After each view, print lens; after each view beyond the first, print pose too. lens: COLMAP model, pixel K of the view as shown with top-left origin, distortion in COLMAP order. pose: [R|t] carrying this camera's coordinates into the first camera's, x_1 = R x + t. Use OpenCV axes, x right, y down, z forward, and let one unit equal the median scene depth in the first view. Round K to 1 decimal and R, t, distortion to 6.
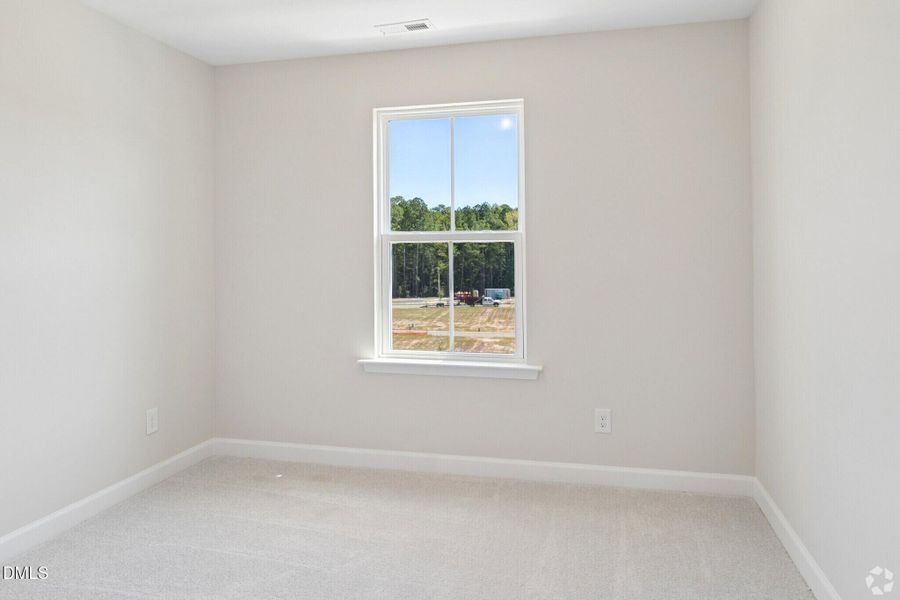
lens RADIAL K [[602.6, 0, 449.4], [0, 602.6, 230.4], [0, 0, 1]] dist [0.002354, 0.001825]
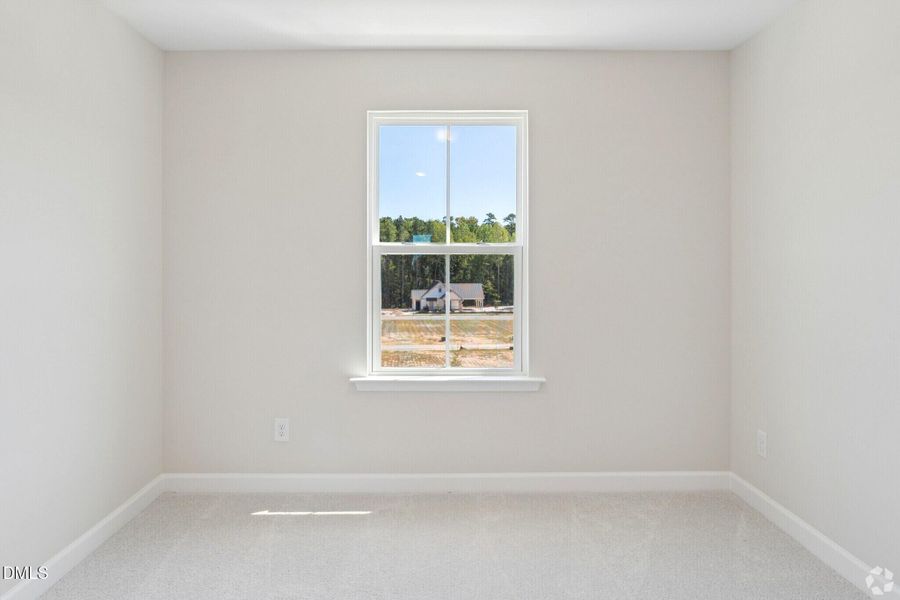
lens RADIAL K [[607.2, 0, 449.0], [0, 607.2, 246.4], [0, 0, 1]] dist [0.000363, -0.001060]
pose [[0.972066, 0.012768, 0.234361, -0.224897], [-0.014244, 0.999888, 0.004608, 0.002999], [-0.234276, -0.007818, 0.972139, 0.049486]]
